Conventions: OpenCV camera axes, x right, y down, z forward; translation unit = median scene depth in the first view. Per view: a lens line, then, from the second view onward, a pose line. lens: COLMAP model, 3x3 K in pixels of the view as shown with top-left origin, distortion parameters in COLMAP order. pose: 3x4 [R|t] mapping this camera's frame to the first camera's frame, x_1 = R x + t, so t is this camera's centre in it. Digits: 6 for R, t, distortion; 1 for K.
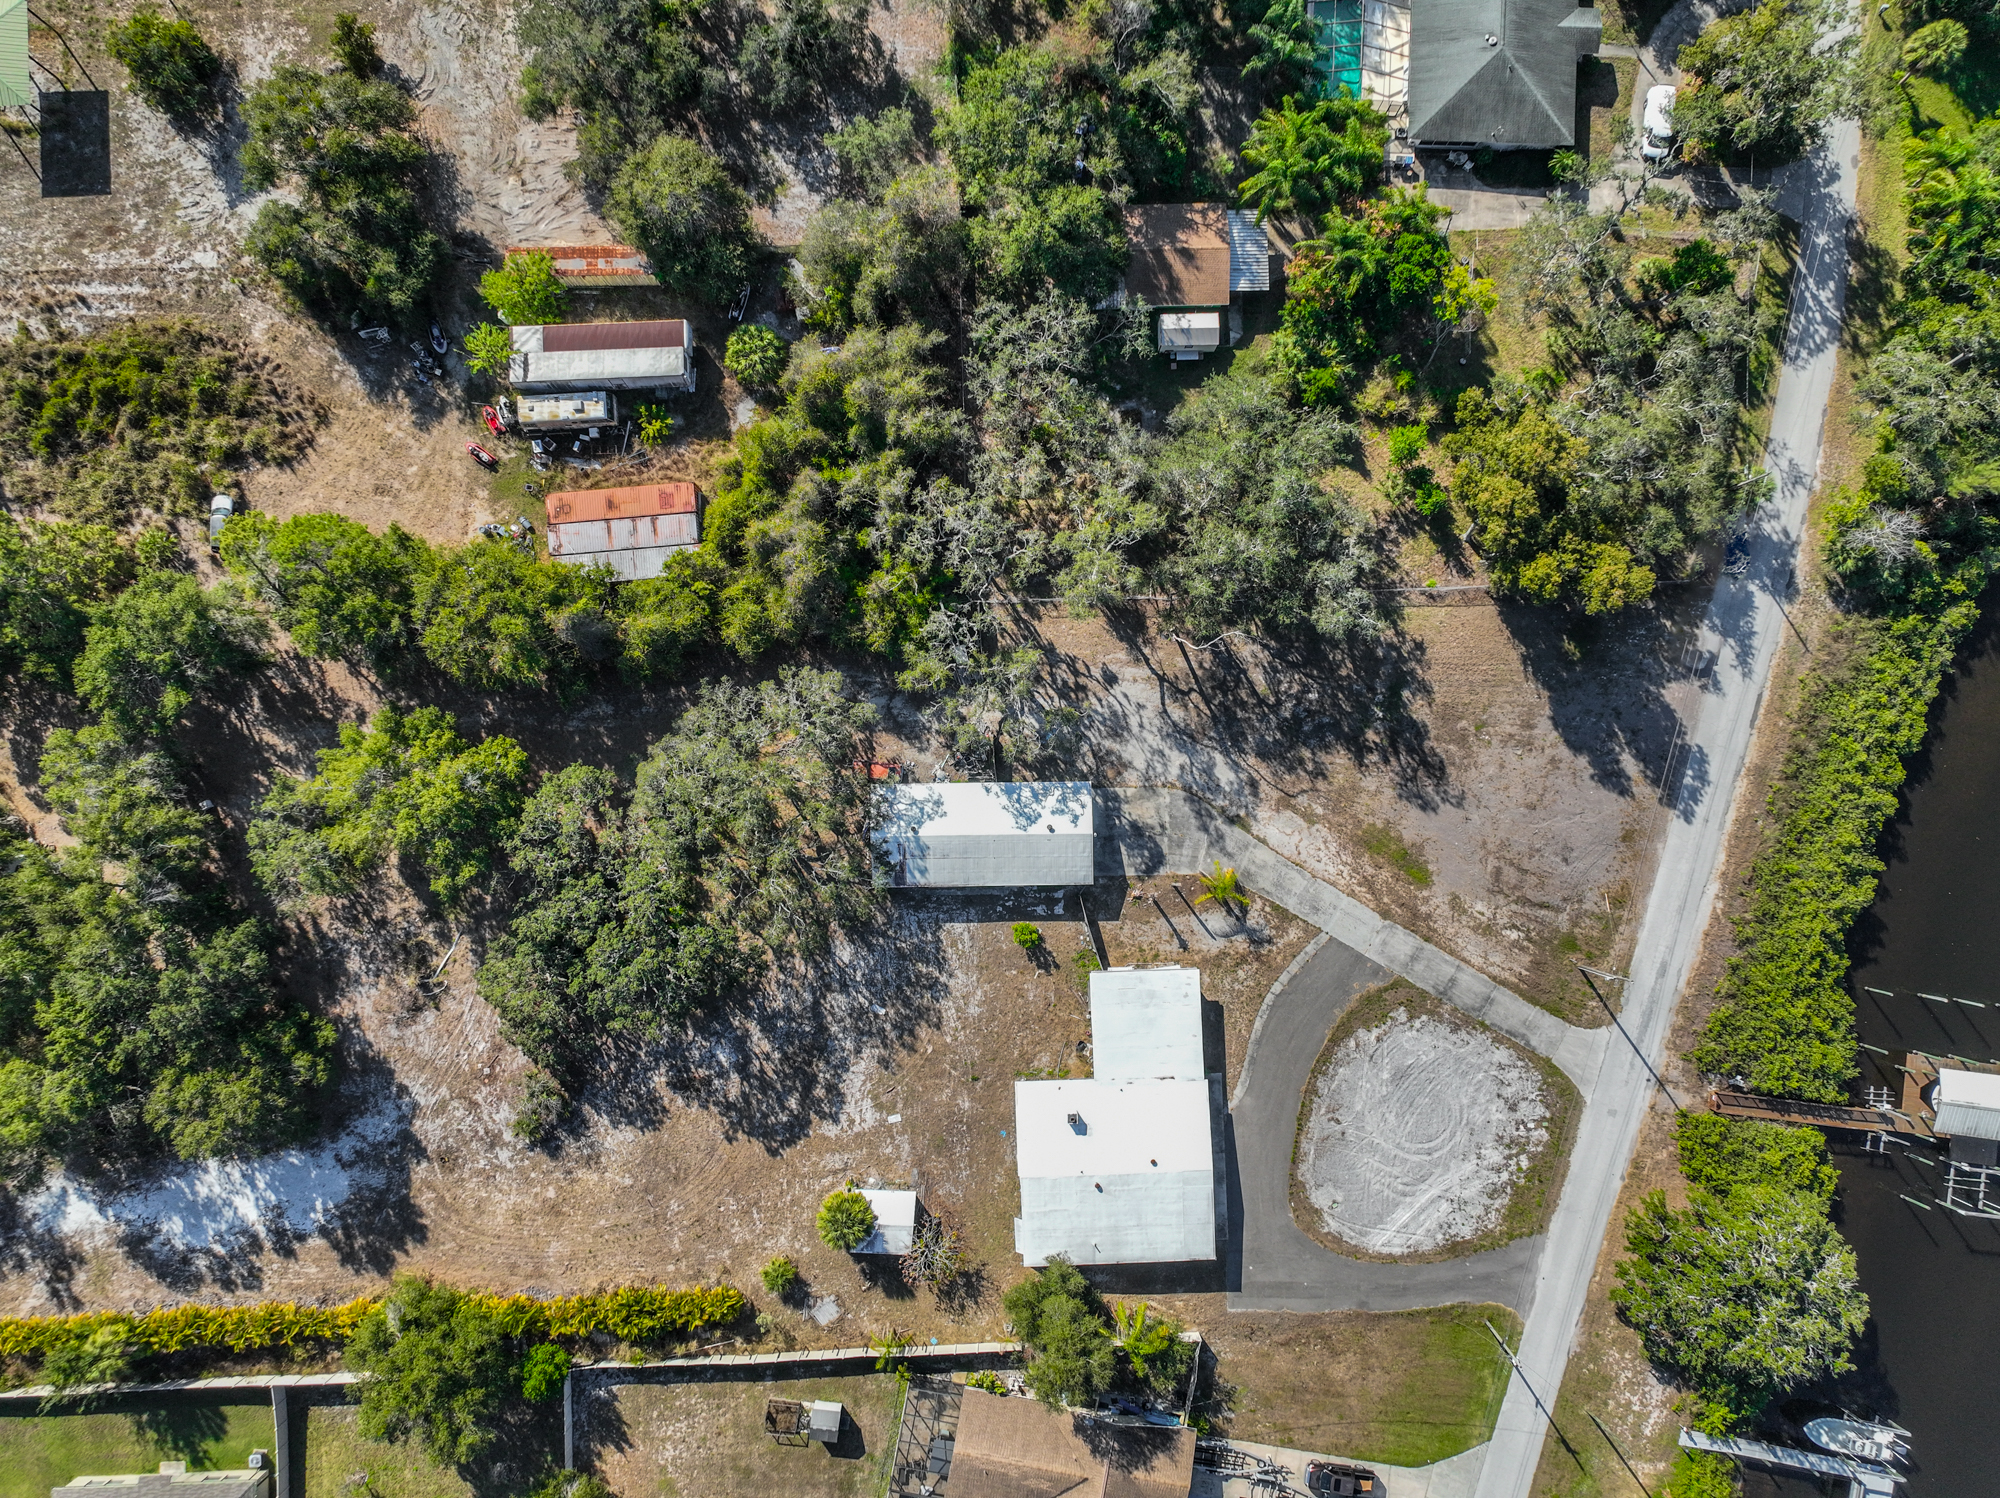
lens RADIAL K [[1393.5, 0, 1008.3], [0, 1393.5, 748.0], [0, 0, 1]] dist [-0.001503, 0.020166]
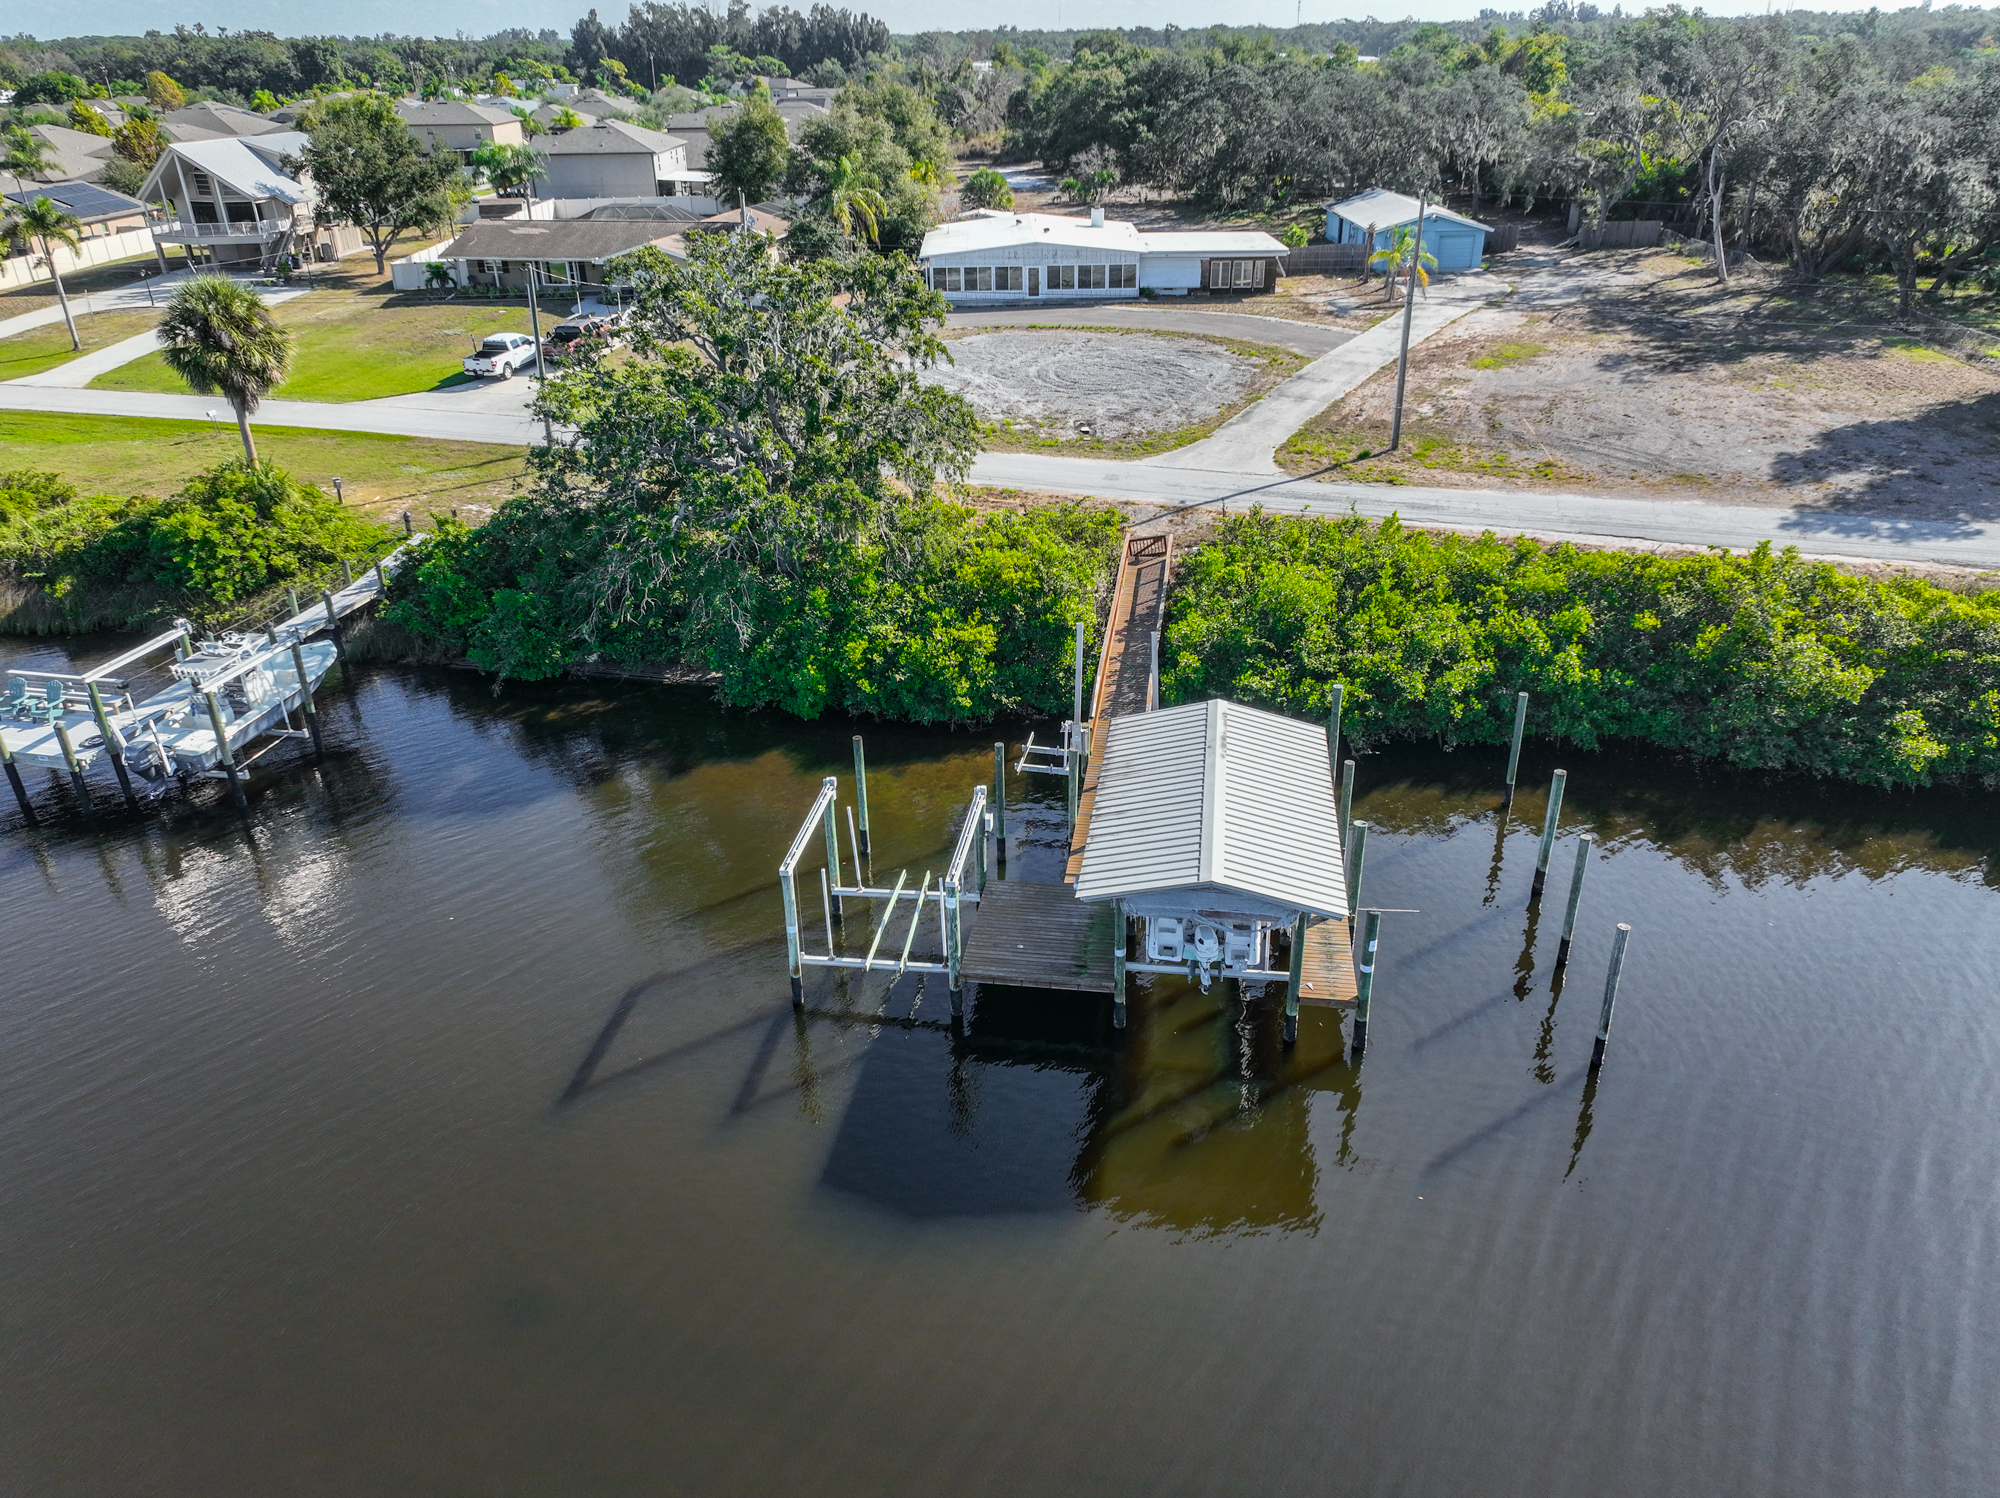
lens RADIAL K [[1390.2, 0, 1008.4], [0, 1390.2, 750.7], [0, 0, 1]] dist [0.006075, 0.008473]
pose [[-0.021268, 0.453647, -0.890928, 0.932454], [-0.998400, 0.037059, 0.042704, 0.284913], [0.052390, 0.890411, 0.452133, 0.869453]]
